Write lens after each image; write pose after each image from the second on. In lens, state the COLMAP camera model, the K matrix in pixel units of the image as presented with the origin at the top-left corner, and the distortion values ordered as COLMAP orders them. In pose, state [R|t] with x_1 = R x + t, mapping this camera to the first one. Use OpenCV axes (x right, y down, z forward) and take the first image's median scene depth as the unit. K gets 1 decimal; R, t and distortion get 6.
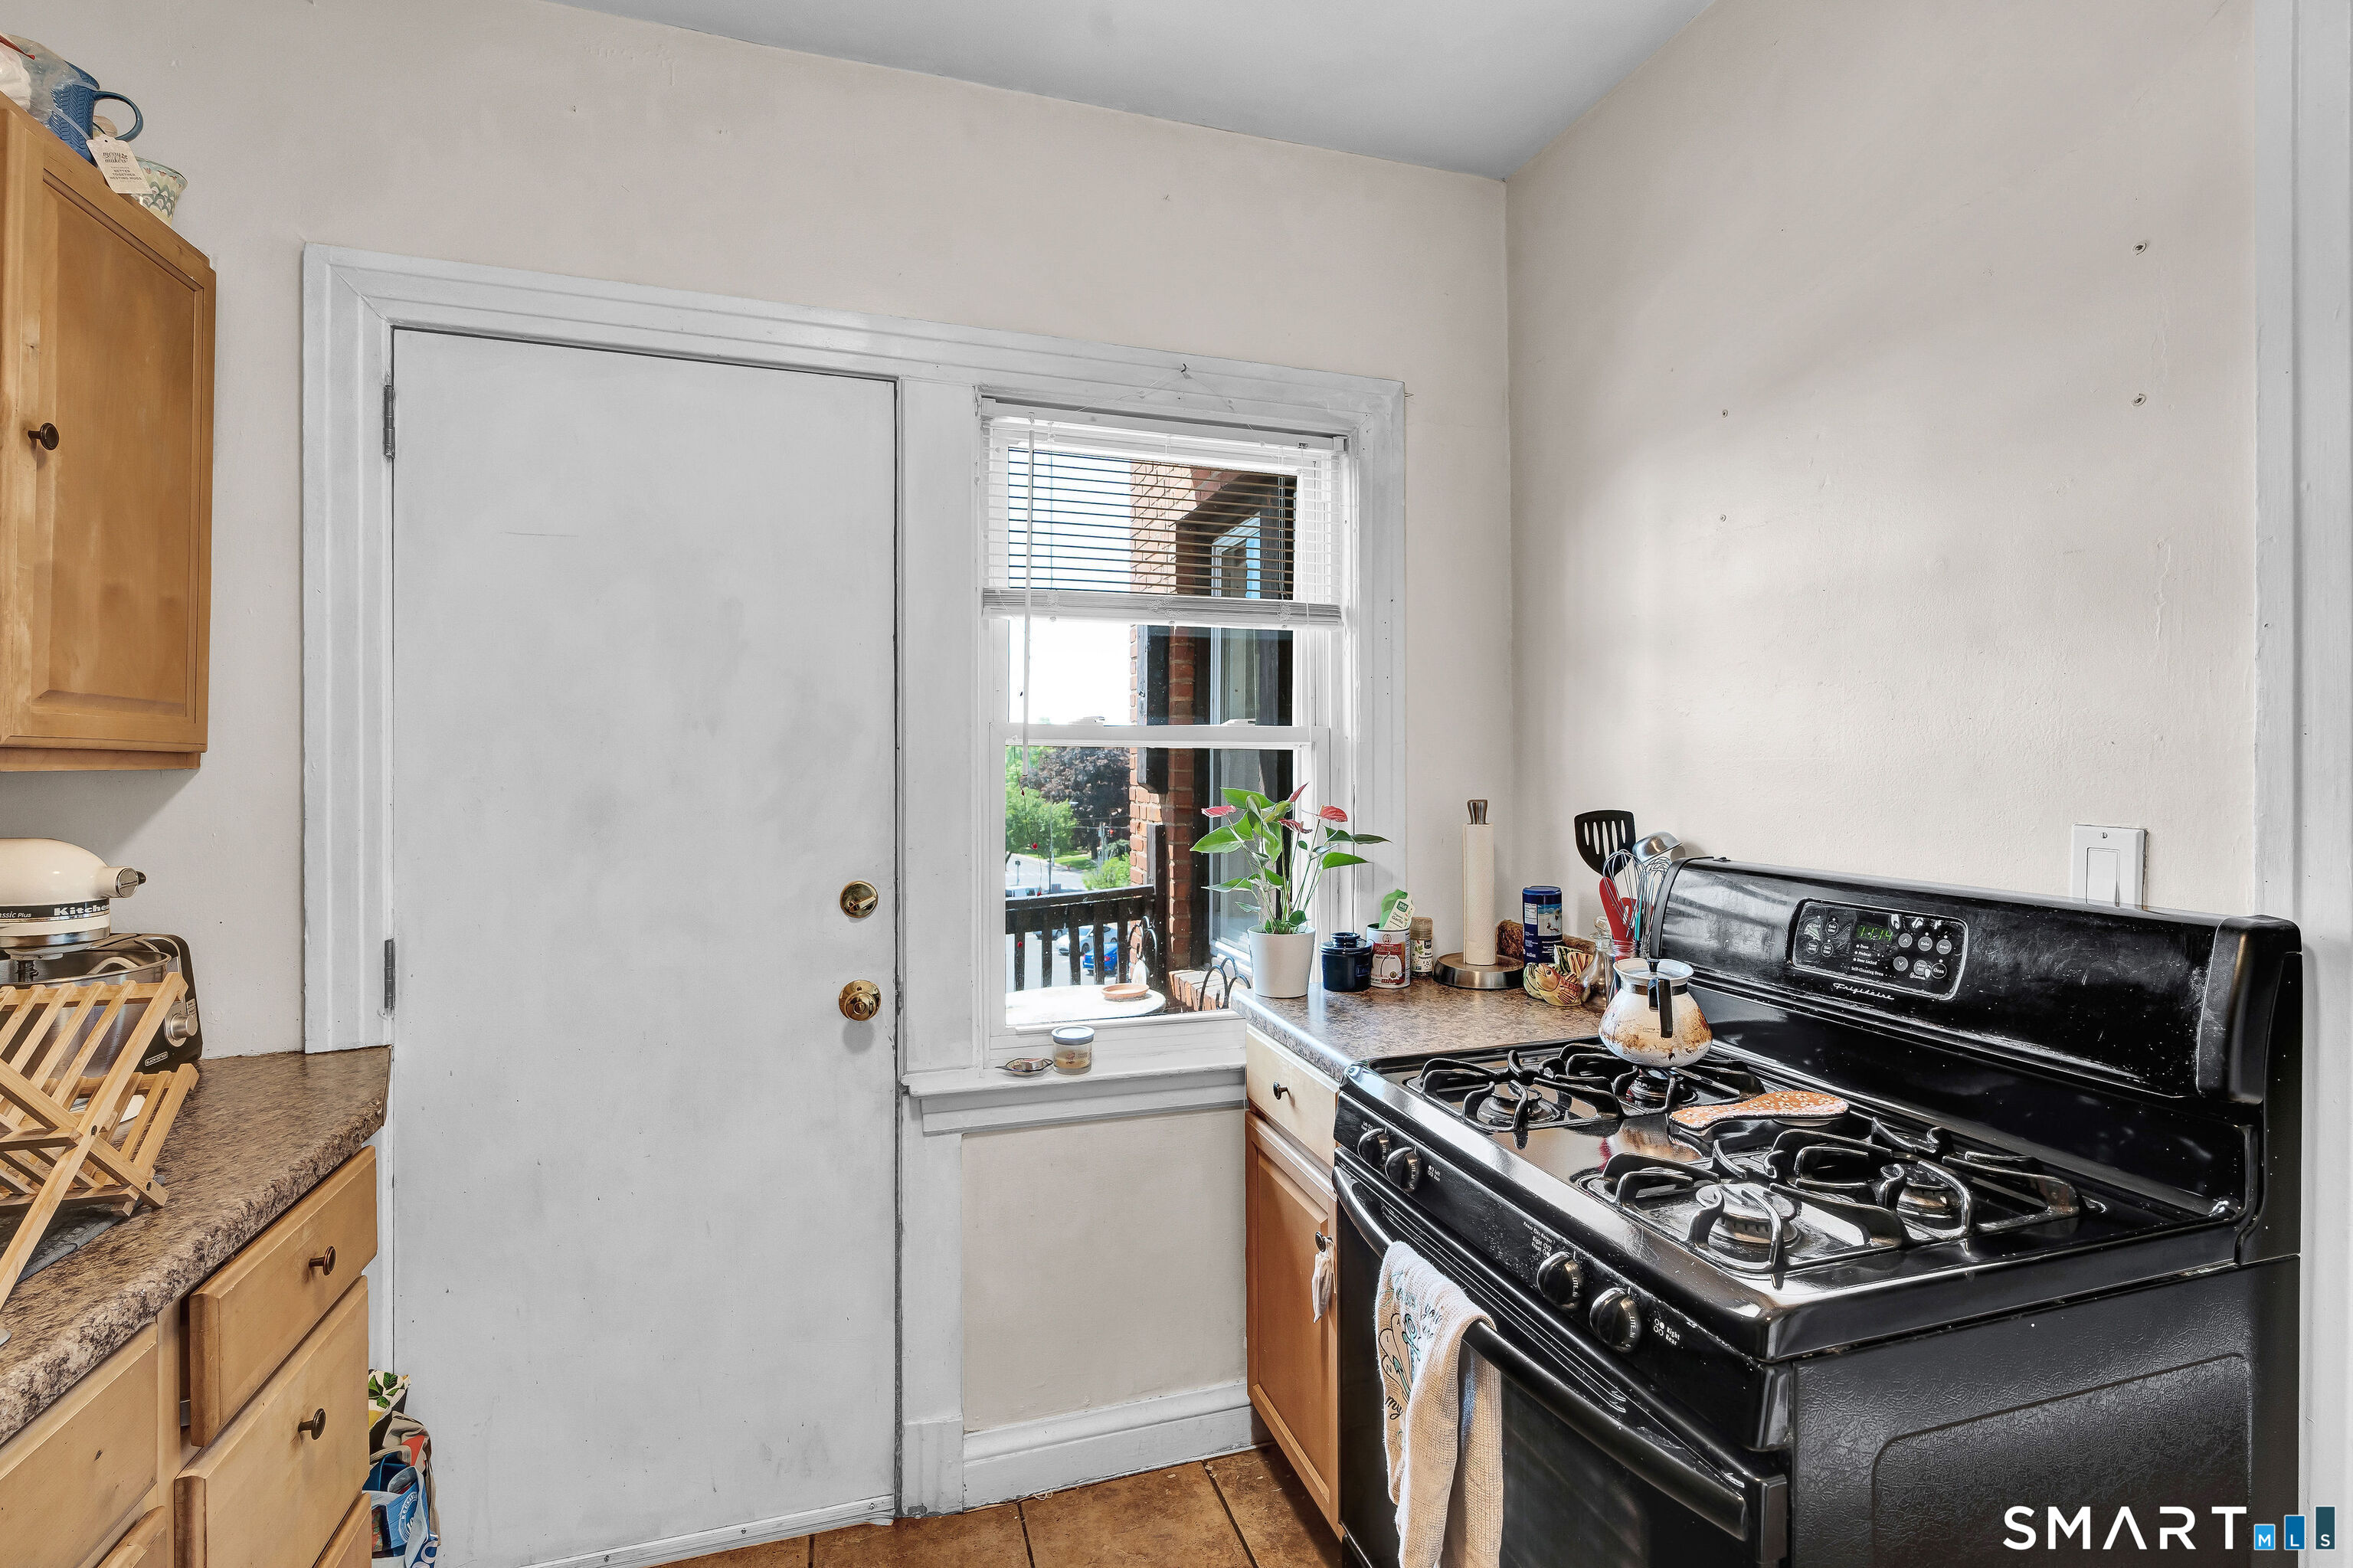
lens RADIAL K [[1073.9, 0, 1172.4], [0, 1073.9, 777.3], [0, 0, 1]] dist [-0.005372, 0.000270]
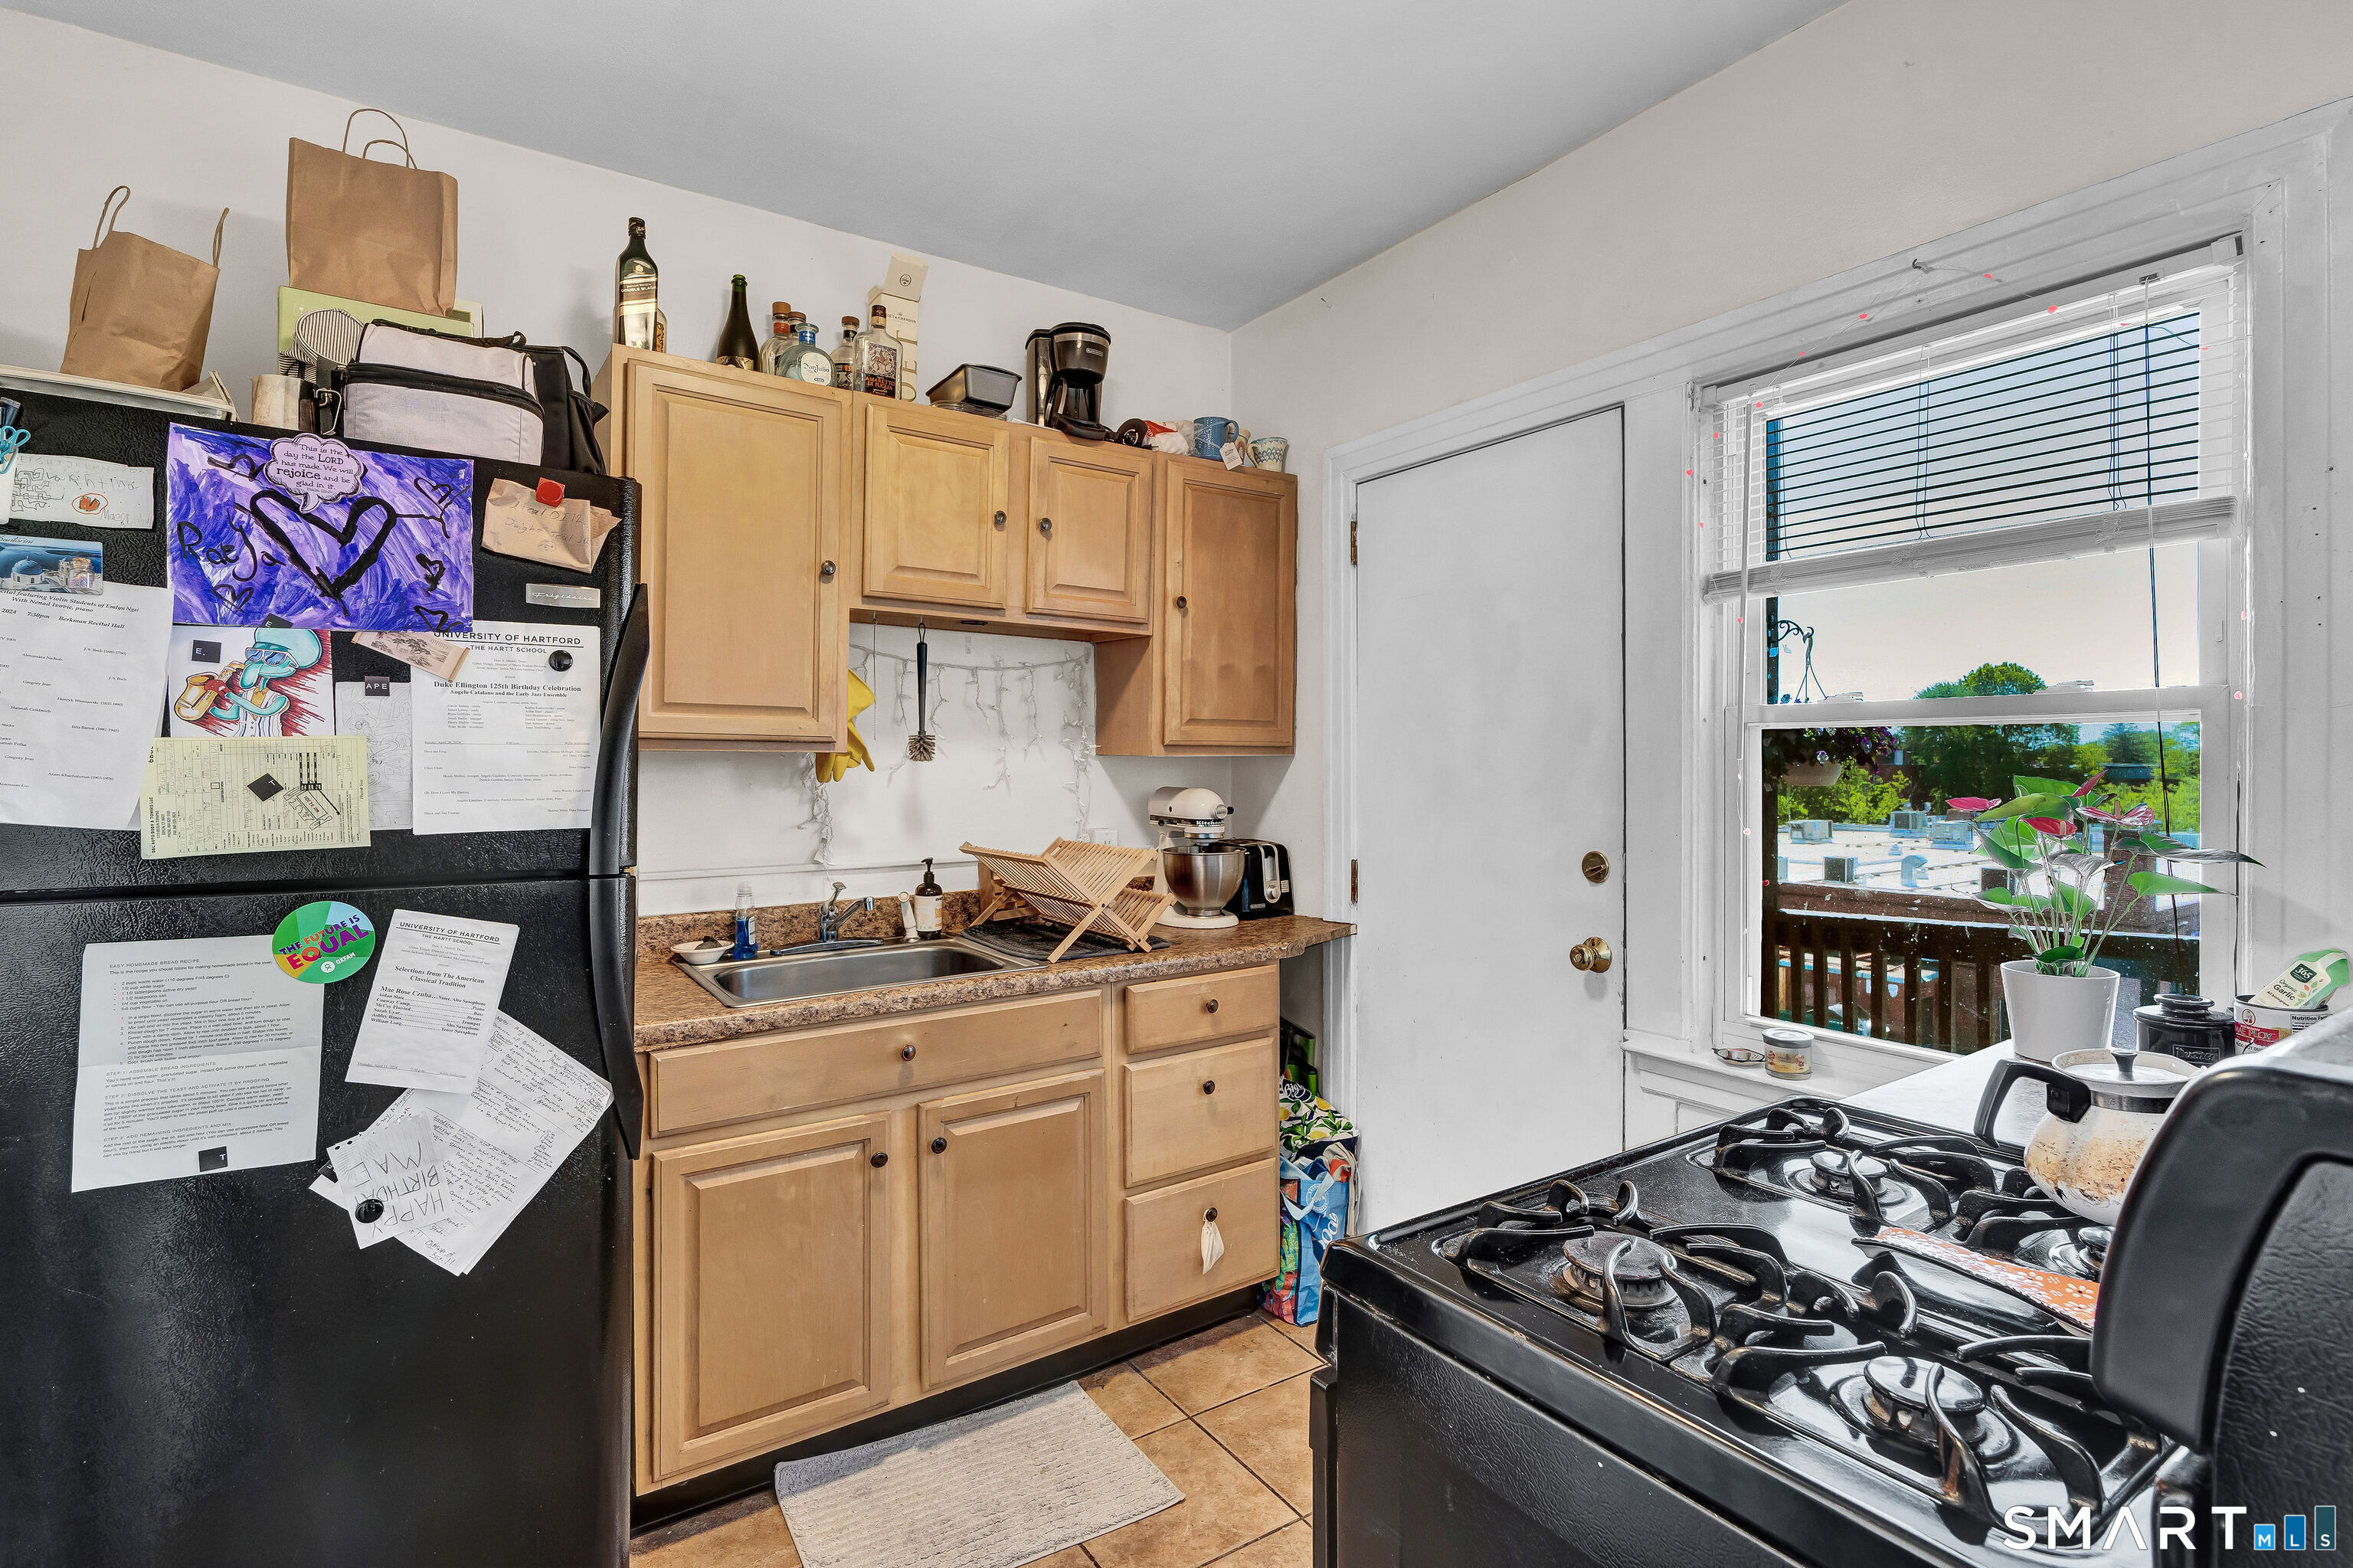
lens RADIAL K [[1104.4, 0, 1186.0], [0, 1104.4, 762.8], [0, 0, 1]] dist [-0.002806, 0.001117]
pose [[0.280698, 0.001380, -0.959795, 0.861476], [-0.005684, 0.999984, -0.000225, 0.006032], [0.959779, 0.005518, 0.280701, 0.292066]]
